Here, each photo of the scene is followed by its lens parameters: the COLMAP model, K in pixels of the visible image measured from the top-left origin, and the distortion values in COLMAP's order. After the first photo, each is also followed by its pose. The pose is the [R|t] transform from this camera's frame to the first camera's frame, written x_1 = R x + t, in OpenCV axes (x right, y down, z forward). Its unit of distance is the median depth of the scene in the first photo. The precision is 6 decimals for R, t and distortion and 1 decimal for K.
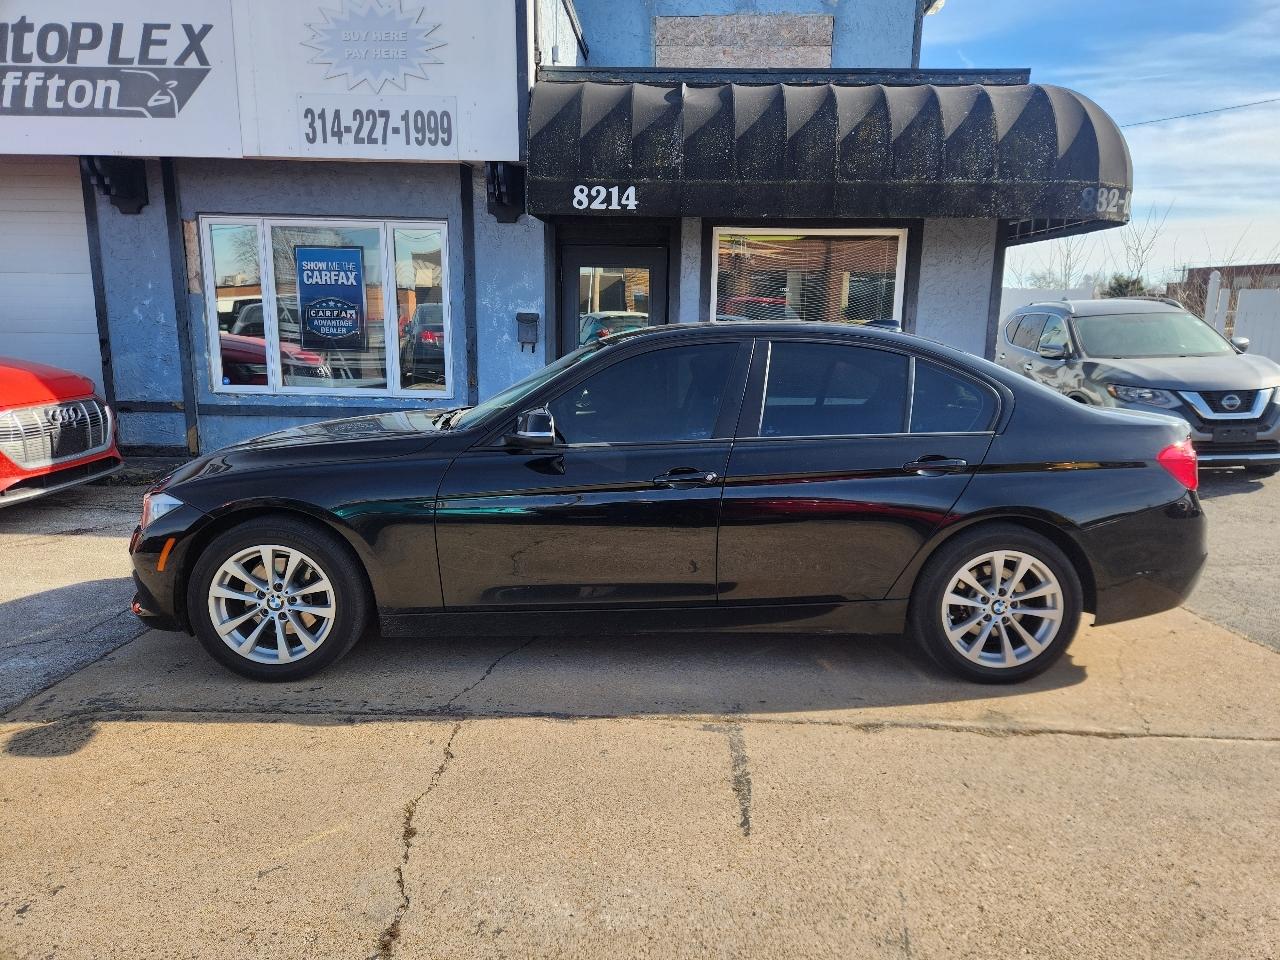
lens RADIAL K [[894.6, 0, 646.0], [0, 894.6, 484.0], [0, 0, 1]] dist [0.078148, -0.056491]
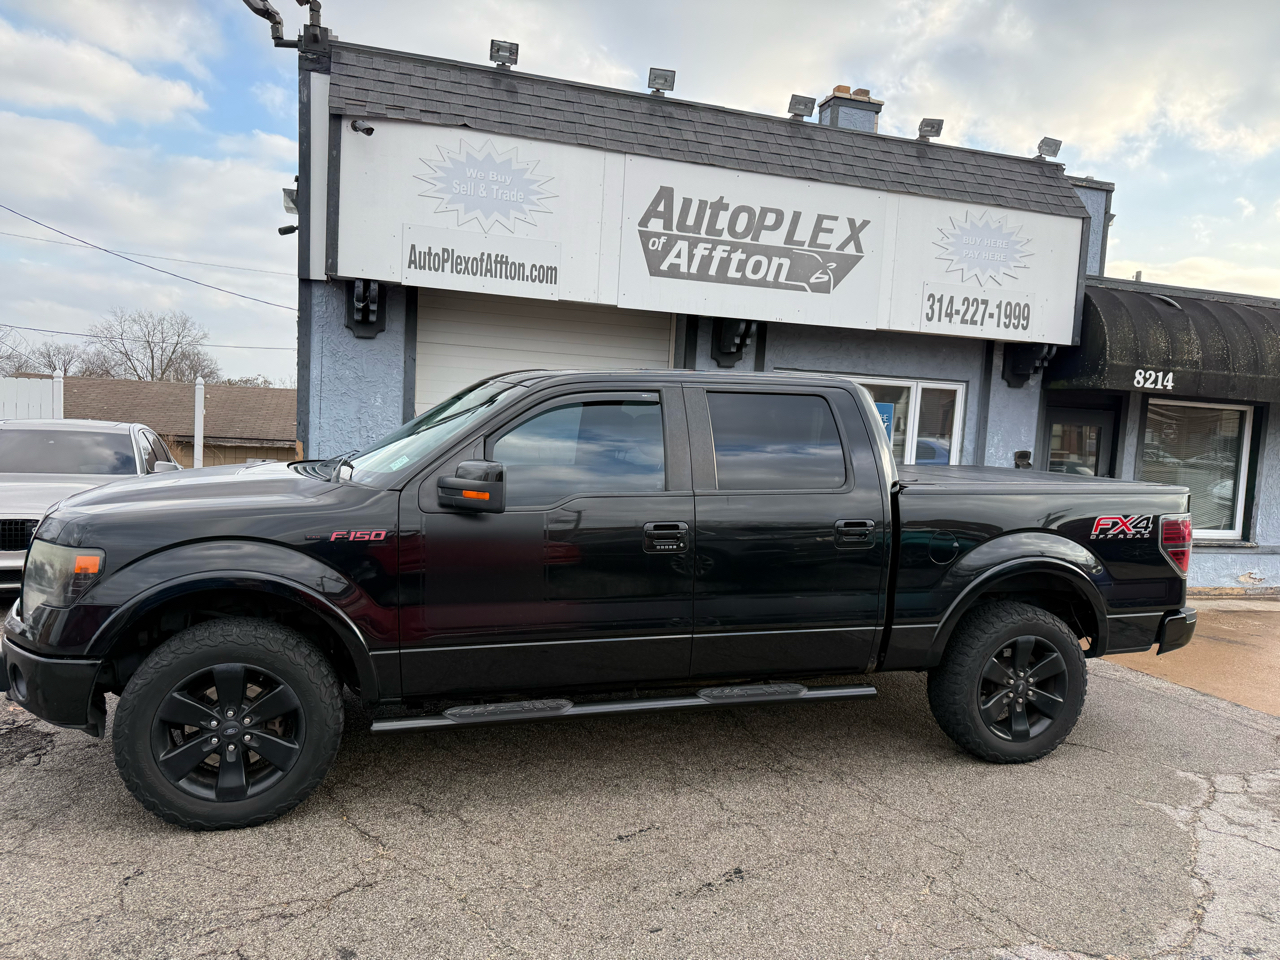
lens RADIAL K [[875.5, 0, 640.0], [0, 875.5, 480.0], [0, 0, 1]] dist [0.127991, -0.225421]
pose [[0.944999, 0.013688, 0.326785, -1.102478], [0.022371, 0.994079, -0.106331, -0.054814], [-0.326306, 0.107793, 0.939098, 0.060383]]
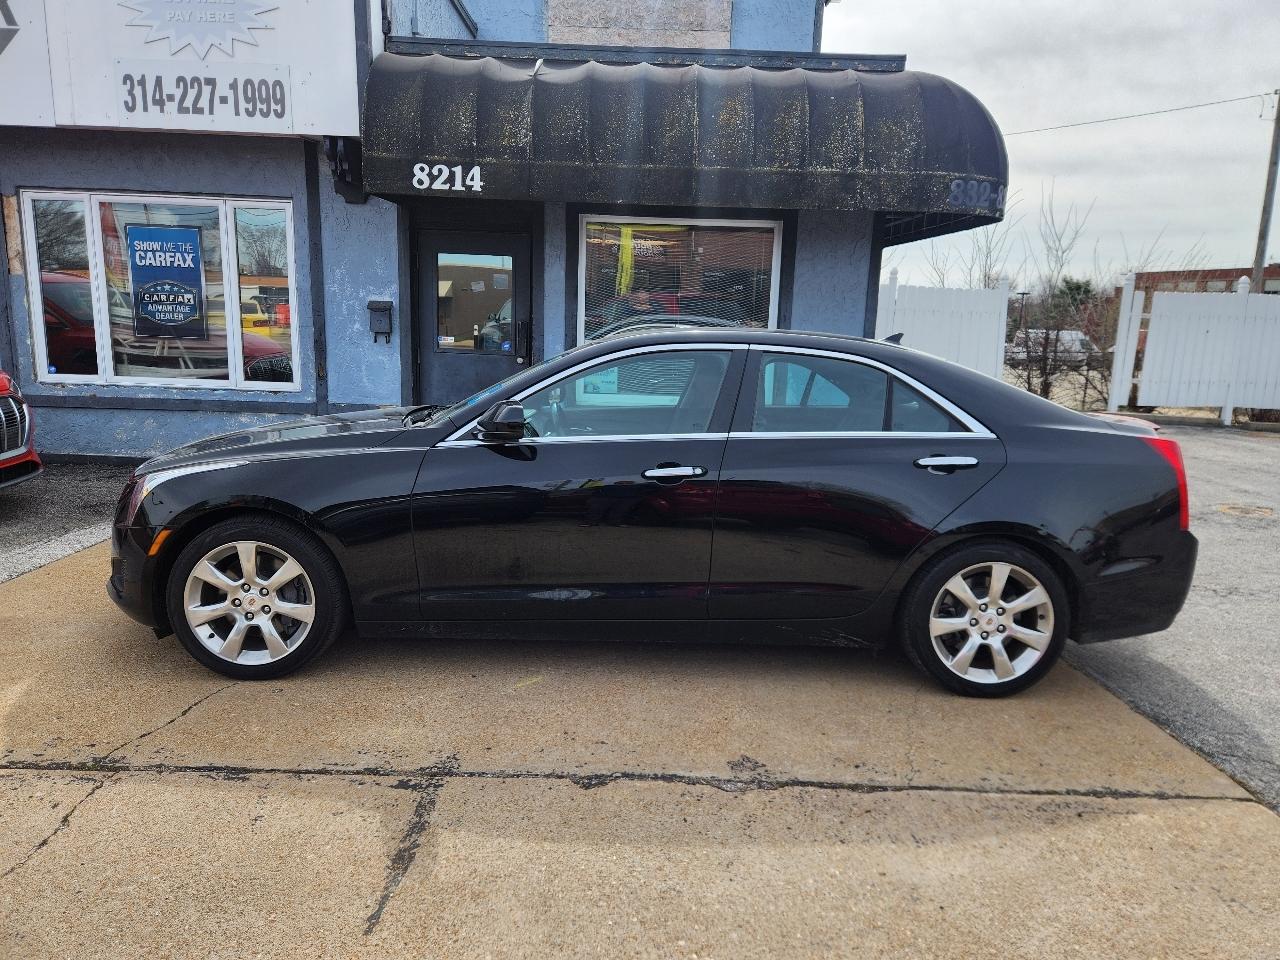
lens RADIAL K [[901.1, 0, 640.0], [0, 901.1, 480.0], [0, 0, 1]] dist [0.083044, -0.070597]
pose [[0.999453, 0.010721, 0.031300, 0.121106], [-0.010592, 0.999935, -0.004297, -0.004331], [-0.031344, 0.003963, 0.999501, 0.055554]]
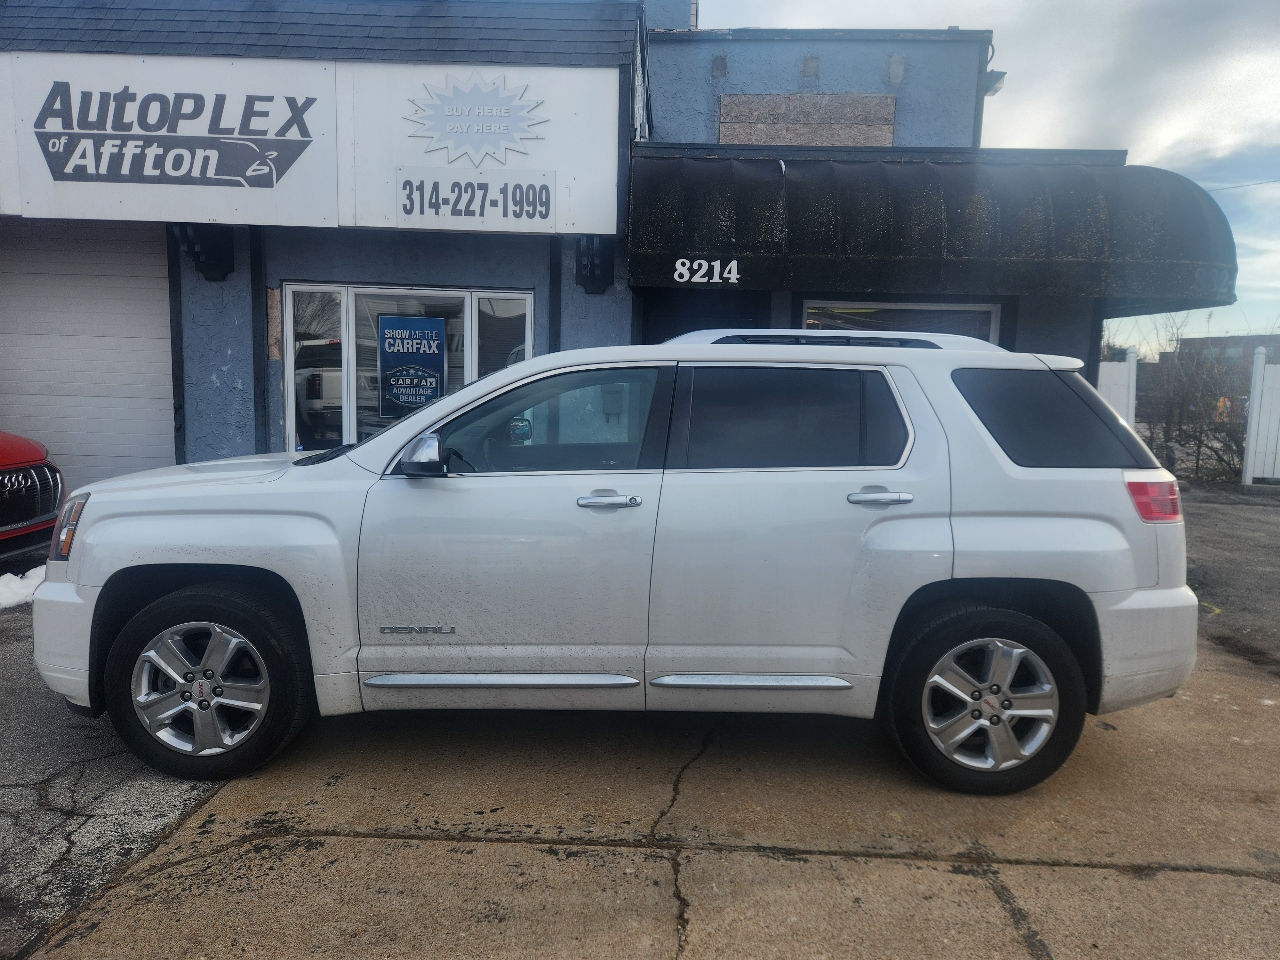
lens RADIAL K [[894.1, 0, 639.0], [0, 894.1, 474.9], [0, 0, 1]] dist [0.099011, -0.091961]
pose [[0.999893, 0.013465, 0.005654, -0.117334], [-0.012996, 0.997009, -0.076187, -0.017614], [-0.006663, 0.076105, 0.997078, 0.031403]]
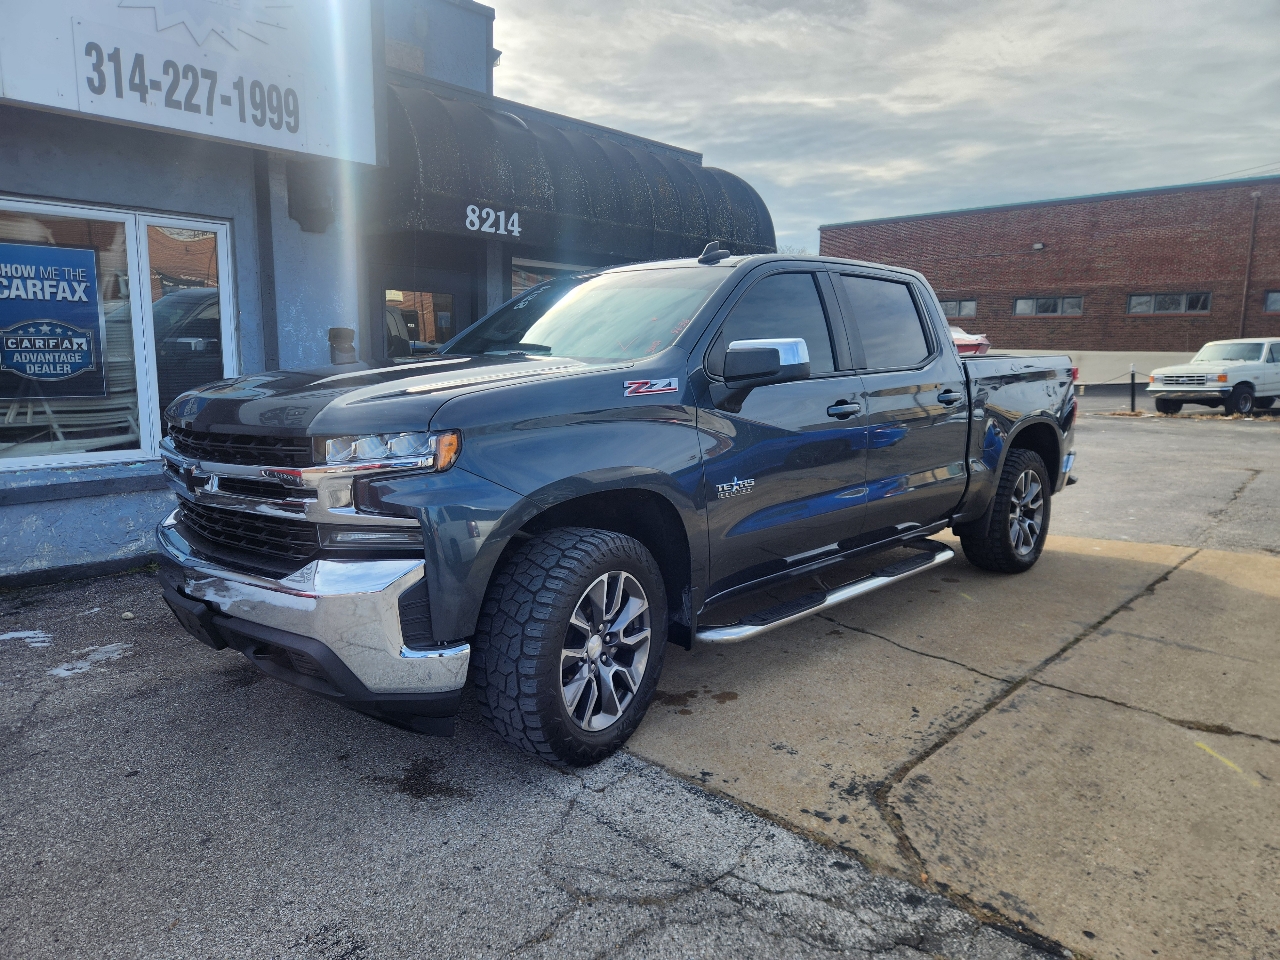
lens RADIAL K [[869.7, 0, 652.3], [0, 869.7, 476.9], [0, 0, 1]] dist [0.063018, -0.055720]
pose [[0.642901, -0.118404, 0.756742, -0.634457], [0.140366, 0.989461, 0.035566, -0.060512], [-0.752977, 0.083355, 0.652746, 0.289492]]
